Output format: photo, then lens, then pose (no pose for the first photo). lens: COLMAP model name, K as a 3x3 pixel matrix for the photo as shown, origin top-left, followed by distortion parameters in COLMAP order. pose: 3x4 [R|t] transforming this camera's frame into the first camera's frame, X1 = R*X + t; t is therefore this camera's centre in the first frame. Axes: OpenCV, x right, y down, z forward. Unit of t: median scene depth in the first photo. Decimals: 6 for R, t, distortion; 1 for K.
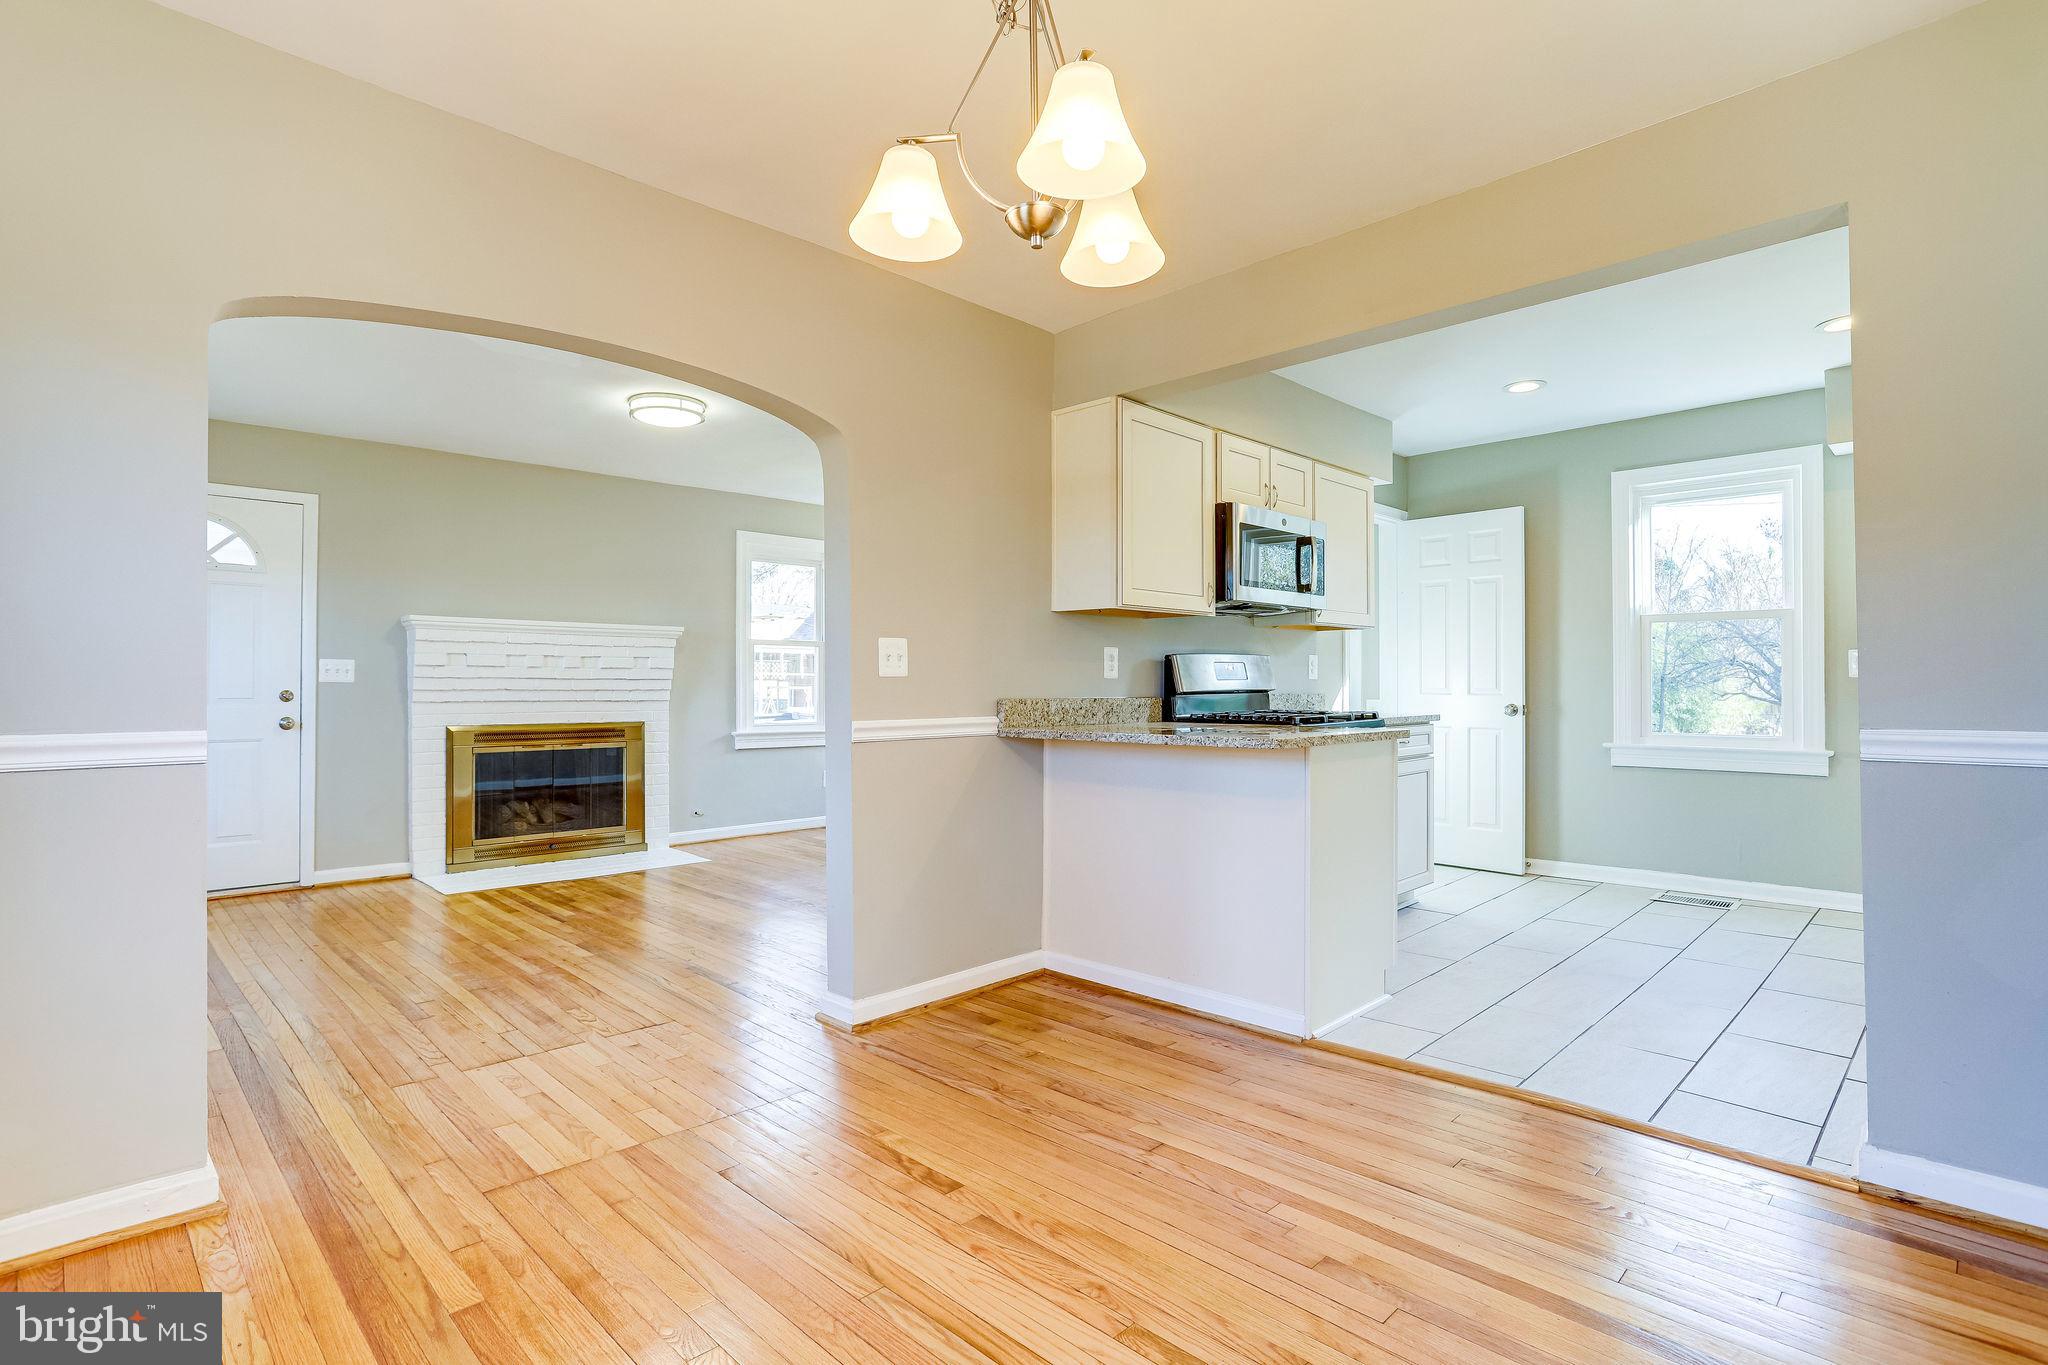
lens RADIAL K [[1003.0, 0, 1031.8], [0, 1003.0, 682.8], [0, 0, 1]] dist [-0.046564, 0.025576]
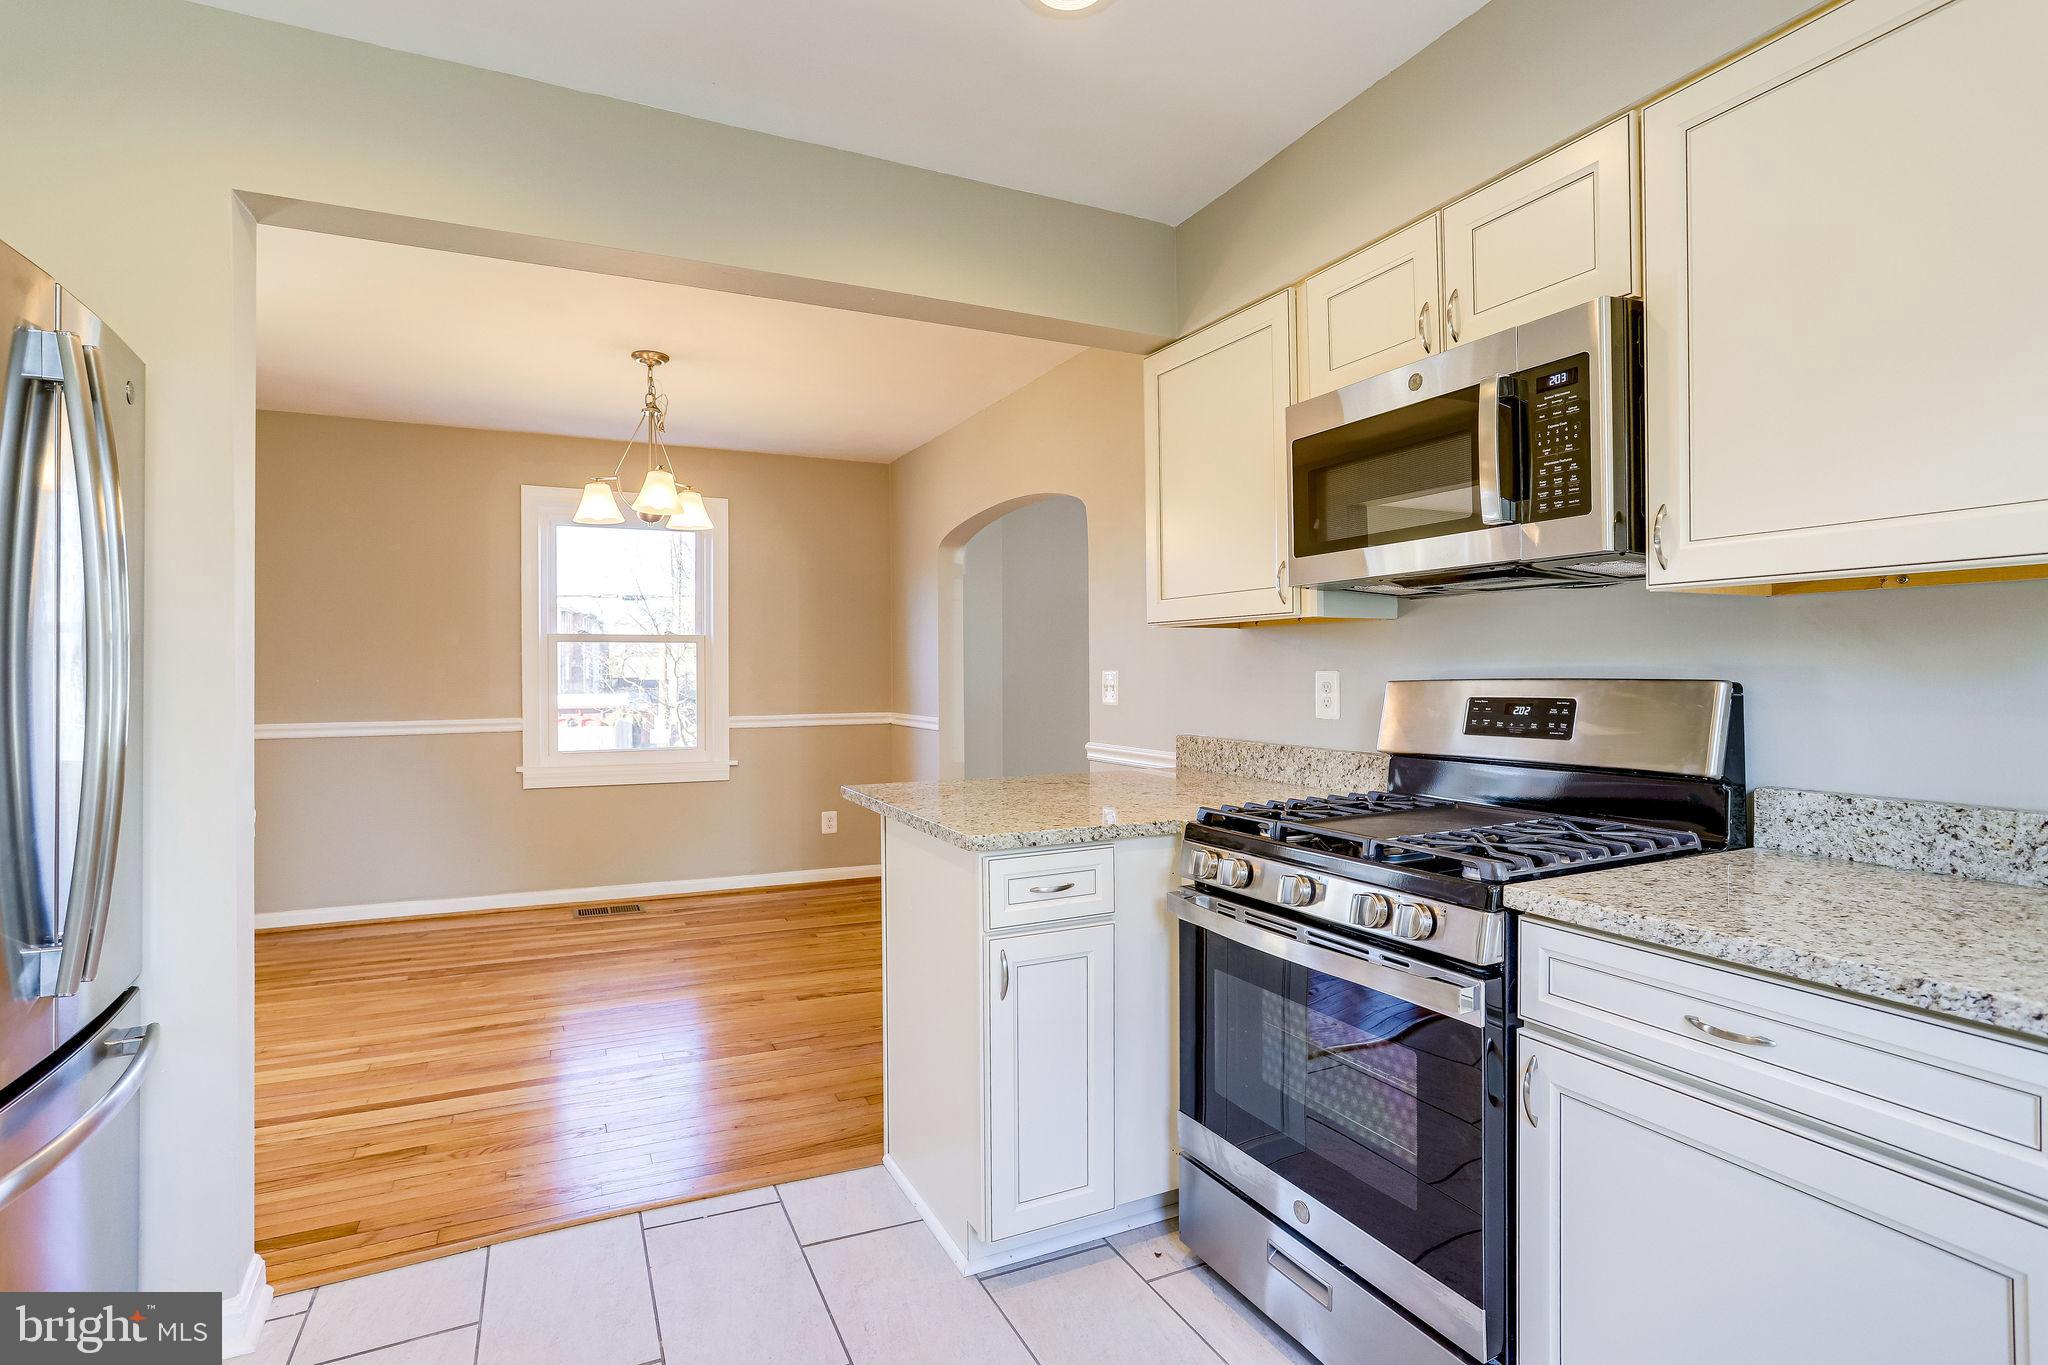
lens RADIAL K [[1003.0, 0, 1028.3], [0, 1003.0, 668.2], [0, 0, 1]] dist [-0.046564, 0.025576]
pose [[-0.338624, 0.003027, -0.940917, 0.759325], [0.007474, 0.999972, 0.000527, -0.039252], [0.940892, -0.006854, -0.338637, 1.041060]]
